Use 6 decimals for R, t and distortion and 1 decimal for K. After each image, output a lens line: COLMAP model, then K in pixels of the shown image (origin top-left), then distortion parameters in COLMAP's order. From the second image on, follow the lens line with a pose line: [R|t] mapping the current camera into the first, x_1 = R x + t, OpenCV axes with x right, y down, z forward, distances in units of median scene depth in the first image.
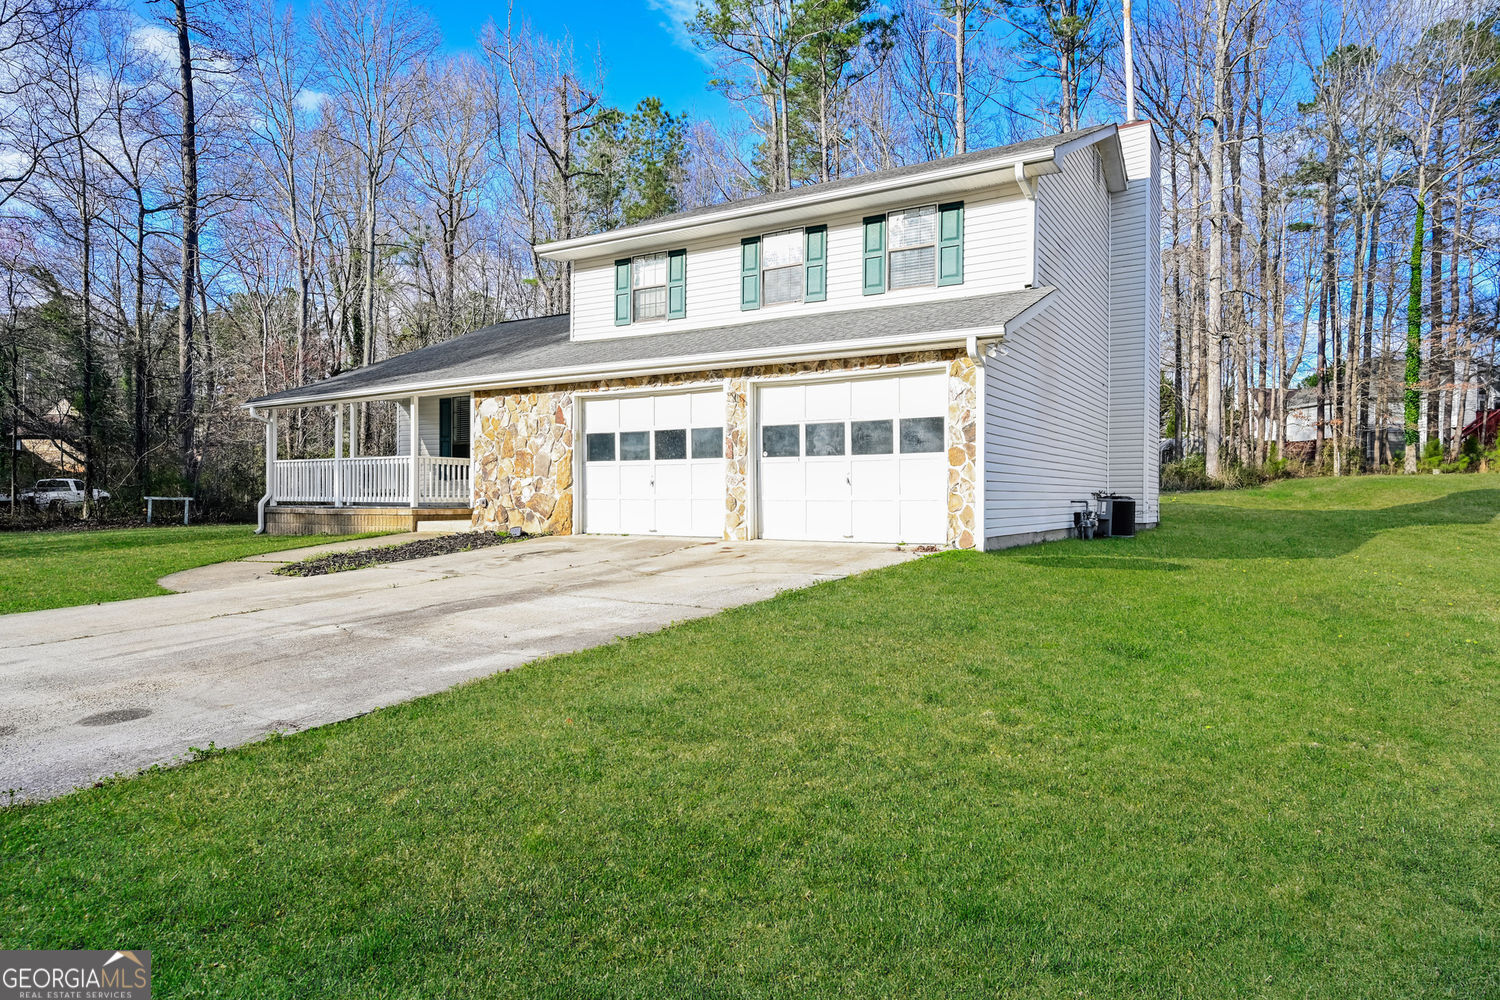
lens RADIAL K [[892.7, 0, 751.9], [0, 892.7, 496.1], [0, 0, 1]] dist [-0.018112, 0.000319]
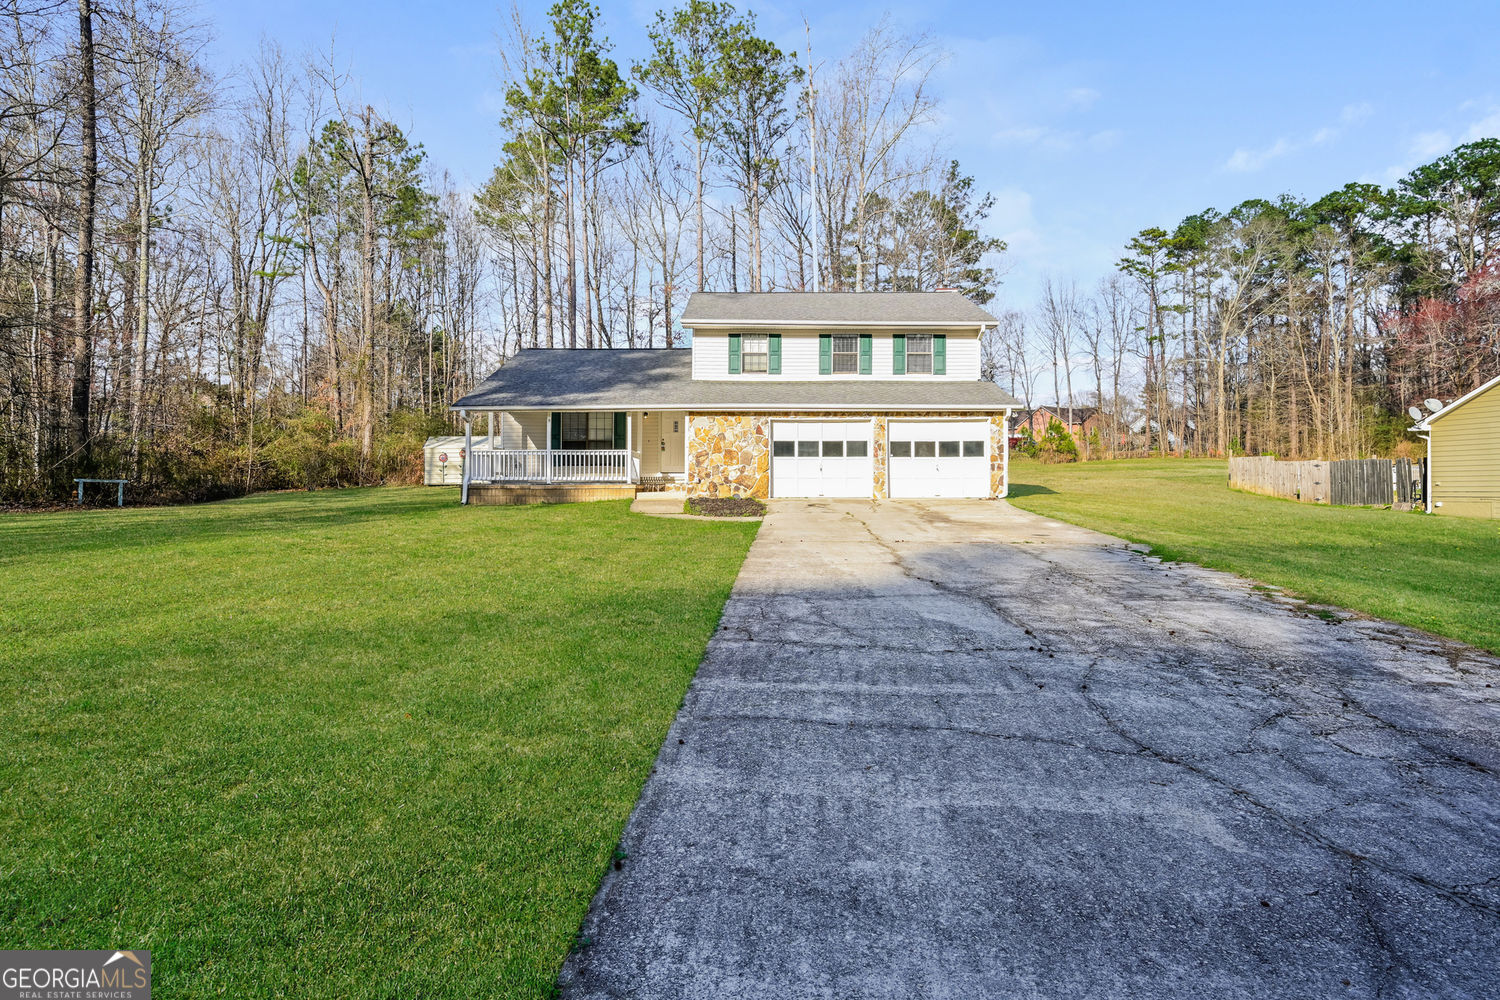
lens RADIAL K [[792.5, 0, 749.8], [0, 792.5, 491.4], [0, 0, 1]] dist [-0.003030, -0.001462]
pose [[0.854403, -0.000831, 0.519610, -1.038107], [-0.000457, 0.999997, 0.002350, 0.025992], [-0.519611, -0.002245, 0.854400, -0.313522]]
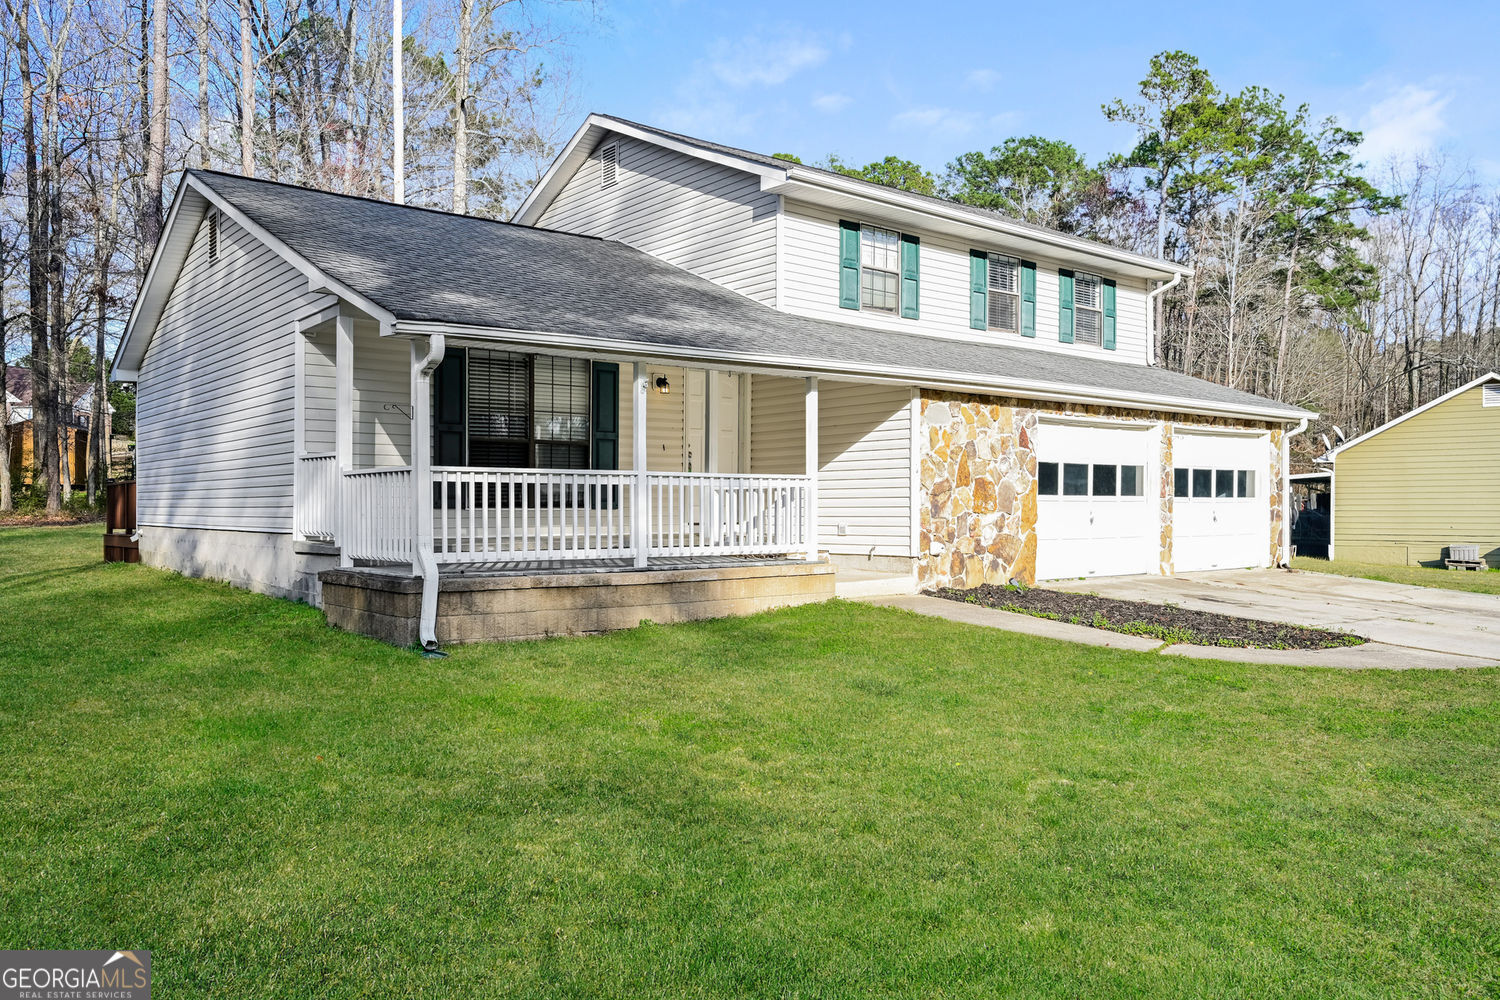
lens RADIAL K [[1144.8, 0, 757.6], [0, 1144.8, 539.0], [0, 0, 1]] dist [-0.011866, -0.000883]
pose [[0.337348, -0.022503, 0.941111, -1.281265], [0.004596, 0.999742, 0.022257, -0.022500], [-0.941369, -0.003183, 0.337364, 0.878821]]
